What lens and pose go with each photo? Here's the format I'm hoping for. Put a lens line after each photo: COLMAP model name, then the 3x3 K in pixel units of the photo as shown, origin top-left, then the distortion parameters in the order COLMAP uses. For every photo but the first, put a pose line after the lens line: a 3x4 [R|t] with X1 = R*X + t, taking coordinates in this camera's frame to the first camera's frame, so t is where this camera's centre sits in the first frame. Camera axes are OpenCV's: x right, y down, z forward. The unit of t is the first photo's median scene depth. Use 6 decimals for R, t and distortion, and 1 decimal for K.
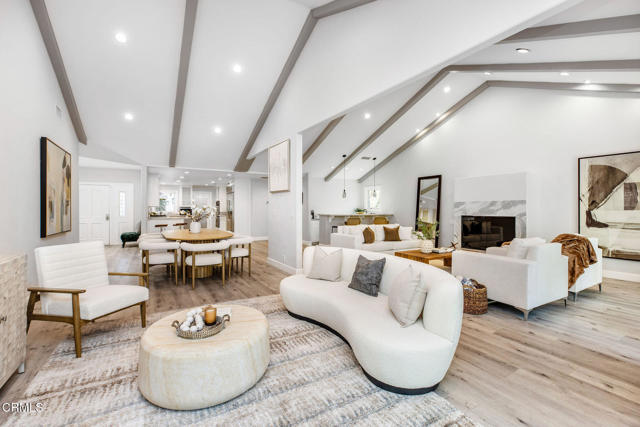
lens RADIAL K [[287.6, 0, 322.4], [0, 287.6, 208.9], [0, 0, 1]] dist [-0.000048, 0.000108]
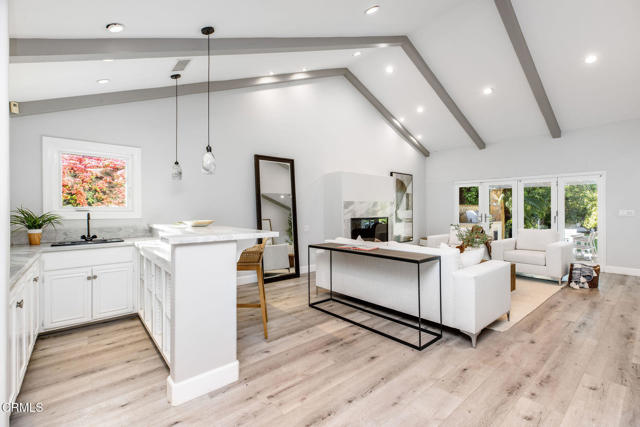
lens RADIAL K [[287.6, 0, 322.4], [0, 287.6, 208.9], [0, 0, 1]] dist [-0.000048, 0.000108]
pose [[-0.163820, 0.002319, 0.986488, -0.300981], [0.006448, 0.999978, -0.001280, -0.002595], [-0.986469, 0.006151, -0.163831, 1.217194]]
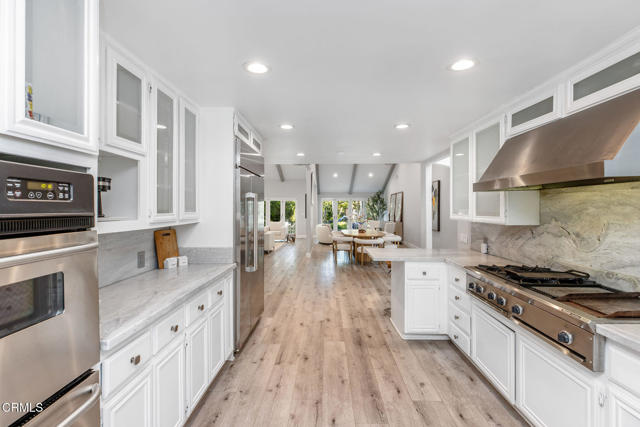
lens RADIAL K [[287.6, 0, 322.4], [0, 287.6, 208.9], [0, 0, 1]] dist [-0.000048, 0.000108]
pose [[-0.850212, -0.002604, 0.526434, -0.838781], [-0.000334, 0.999990, 0.004408, -0.032027], [-0.526440, 0.003572, -0.850205, 1.917105]]
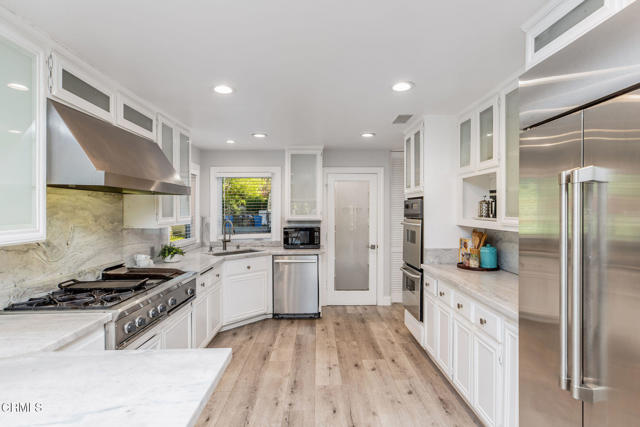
lens RADIAL K [[351.8, 0, 320.0], [0, 351.8, 213.5], [0, 0, 1]] dist [0.000272, 0.000042]
pose [[0.861693, 0.002967, -0.507421, -0.540803], [0.001776, 0.999959, 0.008862, -0.033066], [0.507427, -0.008538, 0.861653, 1.374077]]
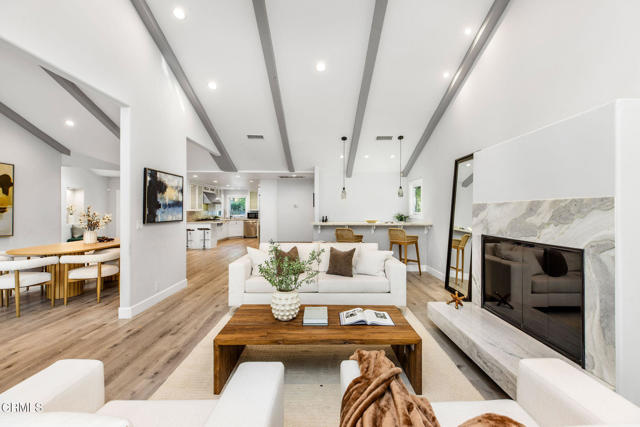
lens RADIAL K [[287.6, 0, 322.4], [0, 287.6, 208.9], [0, 0, 1]] dist [-0.000048, 0.000108]
pose [[0.859098, -0.000901, -0.511811, 0.501985], [-0.003163, 0.999970, -0.007069, -0.012589], [0.511802, 0.007692, 0.859069, 0.496238]]
